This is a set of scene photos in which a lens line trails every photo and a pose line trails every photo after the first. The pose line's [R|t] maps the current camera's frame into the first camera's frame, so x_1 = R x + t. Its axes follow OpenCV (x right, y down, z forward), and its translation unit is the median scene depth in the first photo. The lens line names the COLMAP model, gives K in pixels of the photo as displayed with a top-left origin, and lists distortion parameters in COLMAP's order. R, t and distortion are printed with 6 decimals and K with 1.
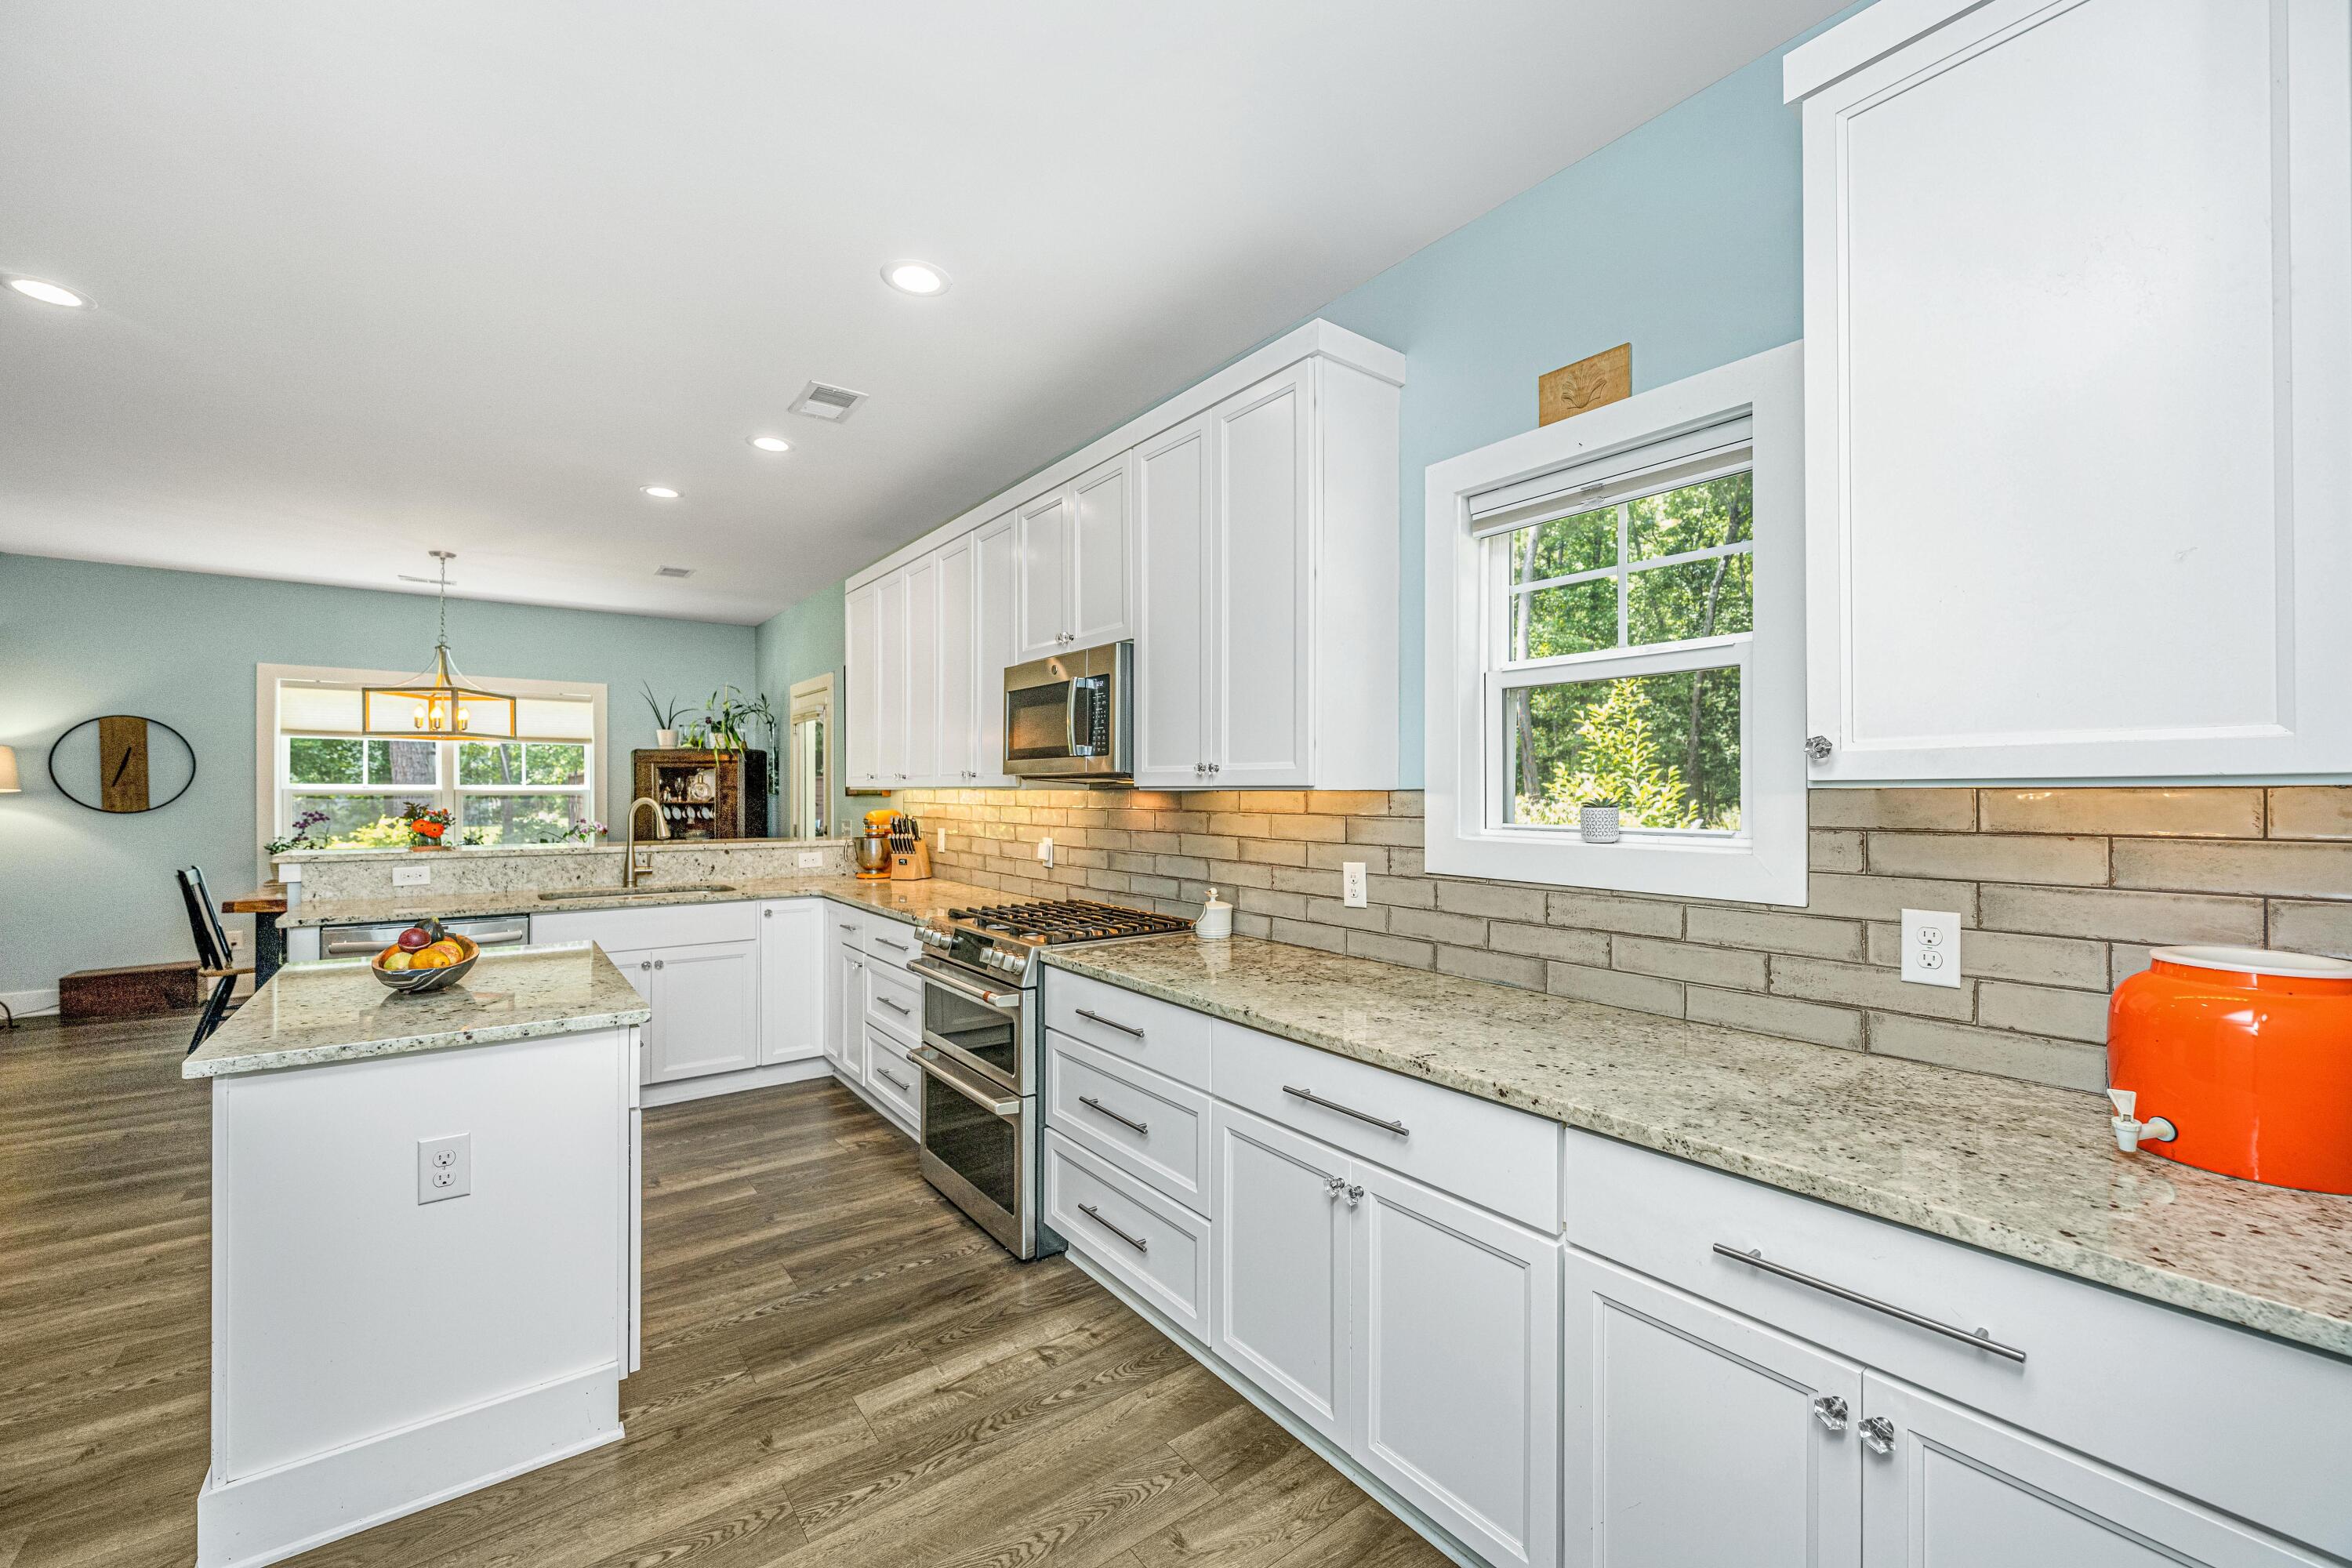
lens RADIAL K [[946.6, 0, 1185.8], [0, 946.6, 792.1], [0, 0, 1]] dist [0.001001, -0.000643]
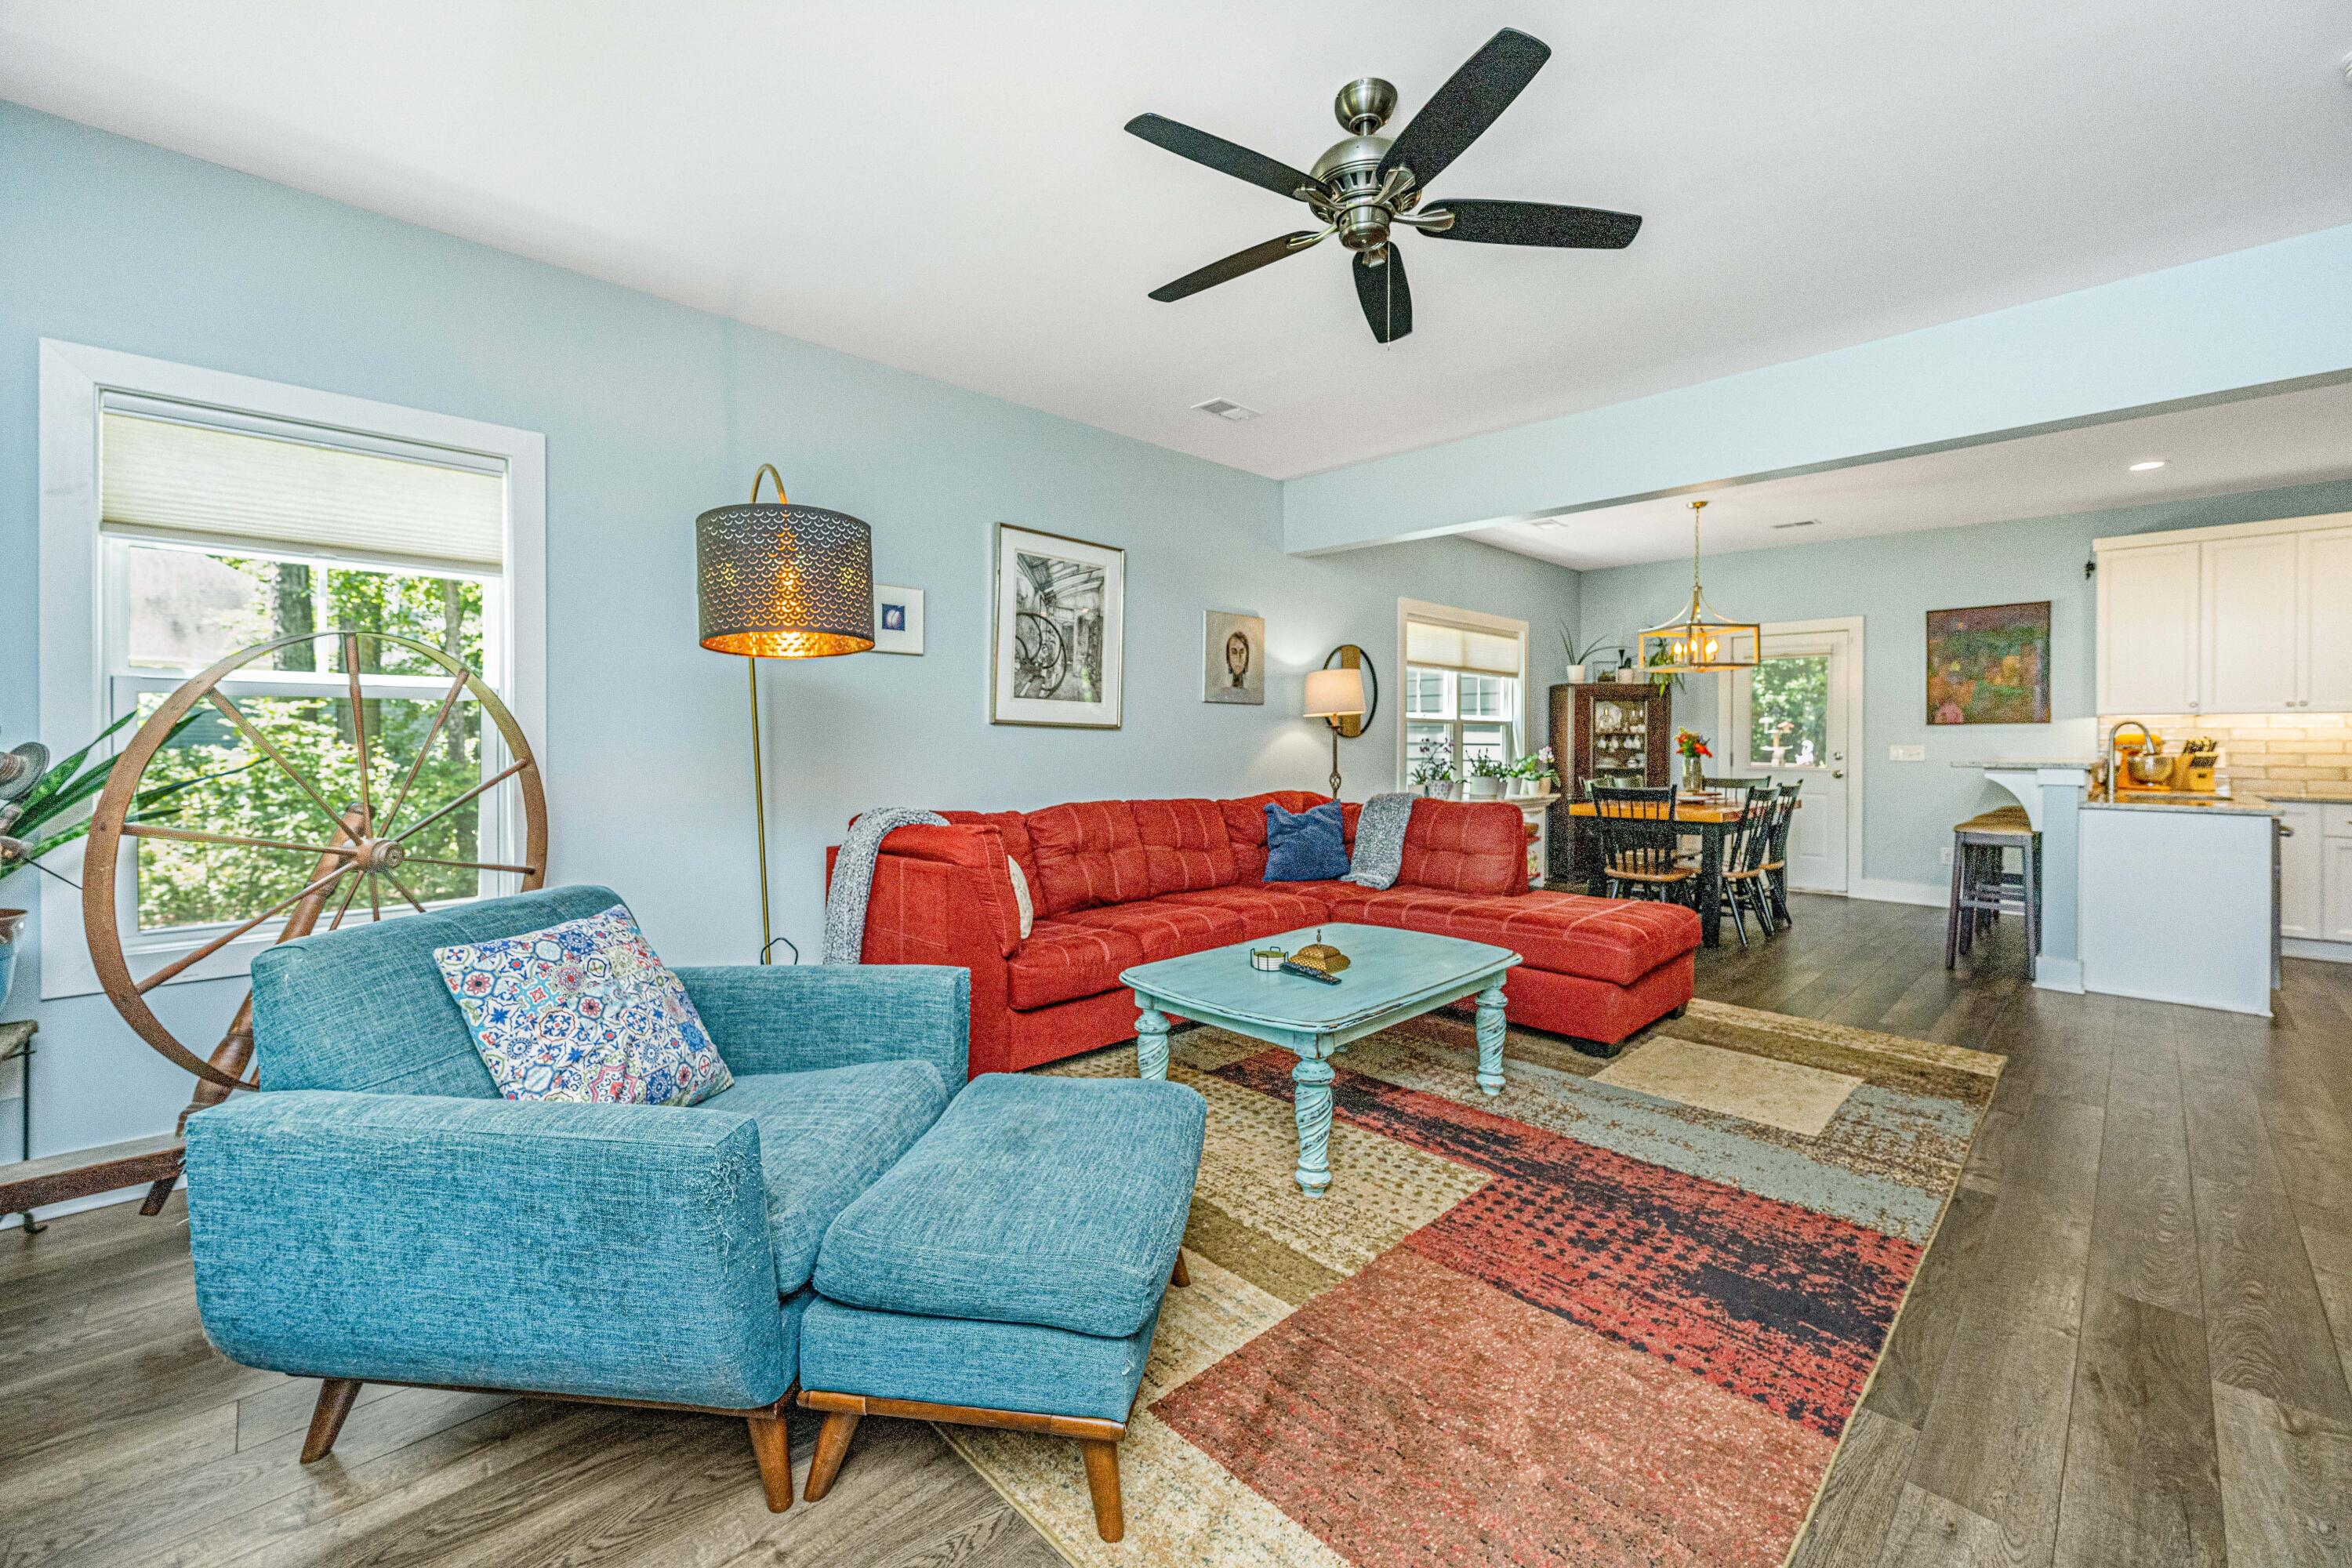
lens RADIAL K [[946.6, 0, 1198.5], [0, 946.6, 736.7], [0, 0, 1]] dist [0.001001, -0.000643]
pose [[0.990062, 0.004300, 0.140563, -2.225203], [-0.003447, 0.999974, -0.006312, 0.045323], [-0.140586, 0.005765, 0.990052, -0.044238]]
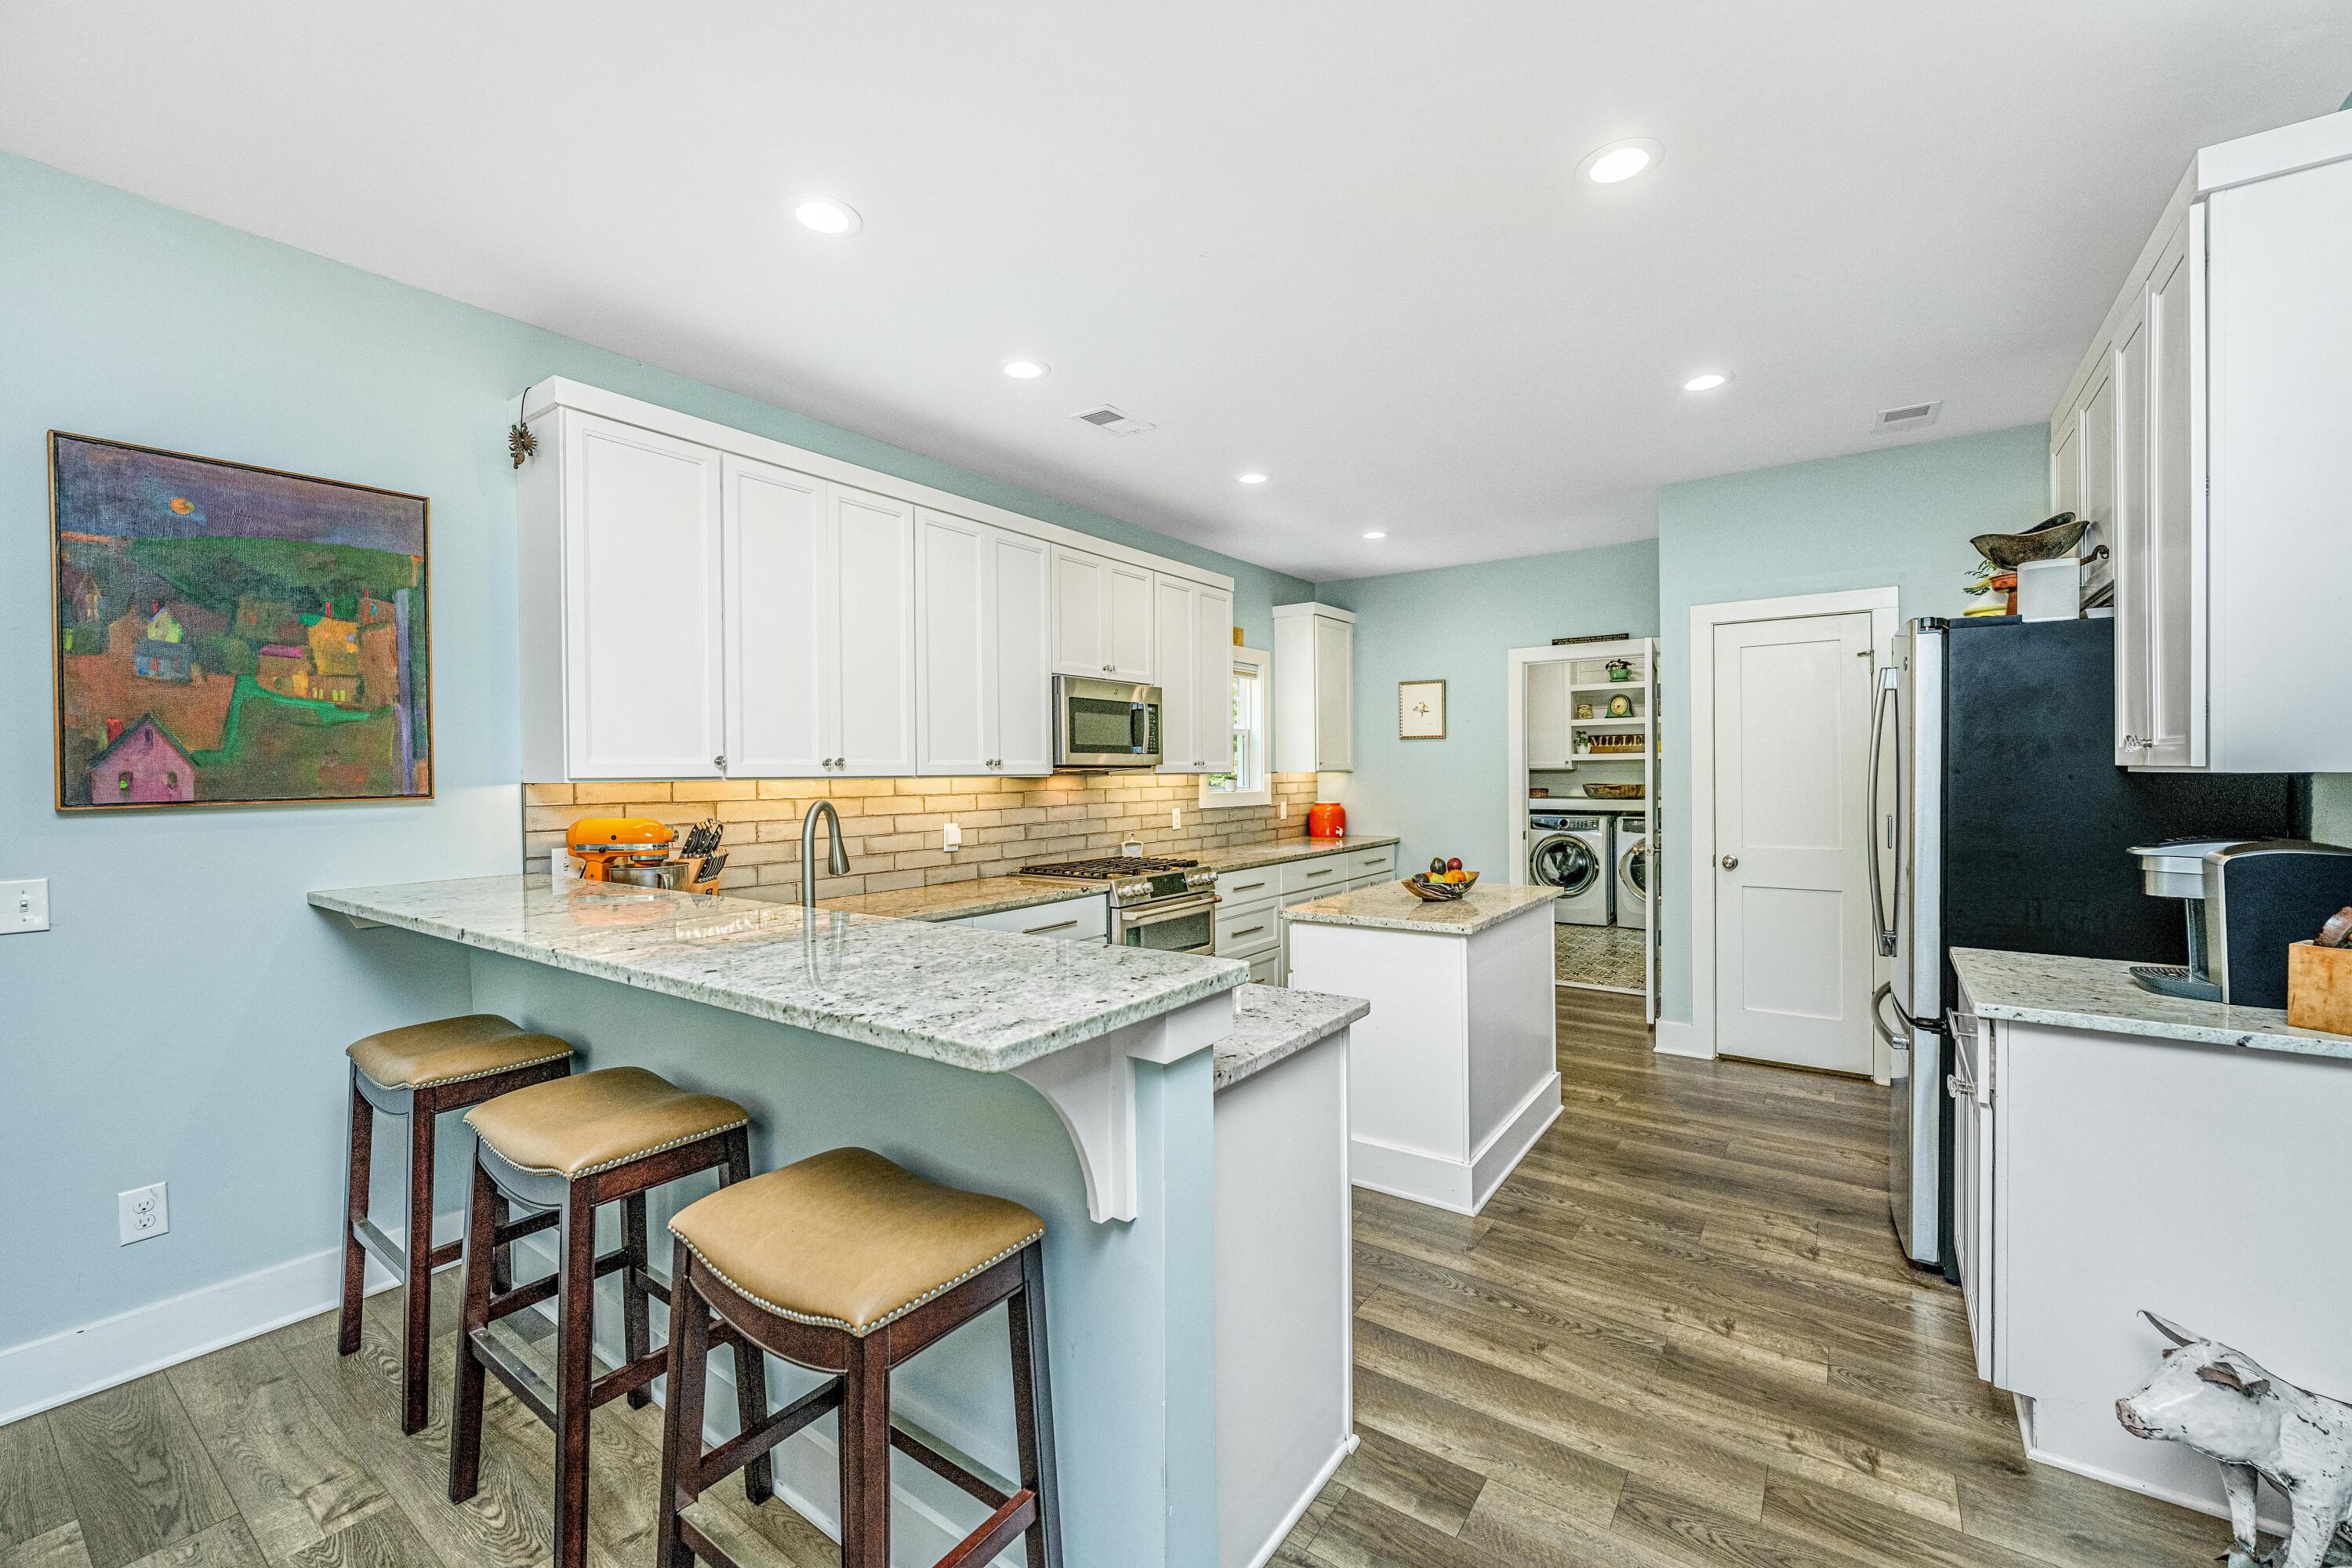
lens RADIAL K [[946.6, 0, 1183.0], [0, 946.6, 778.9], [0, 0, 1]] dist [0.001001, -0.000643]
pose [[-0.297575, -0.003419, 0.954692, -1.294292], [0.014492, 0.999862, 0.008097, -0.007253], [-0.954589, 0.016245, -0.297484, 1.110878]]
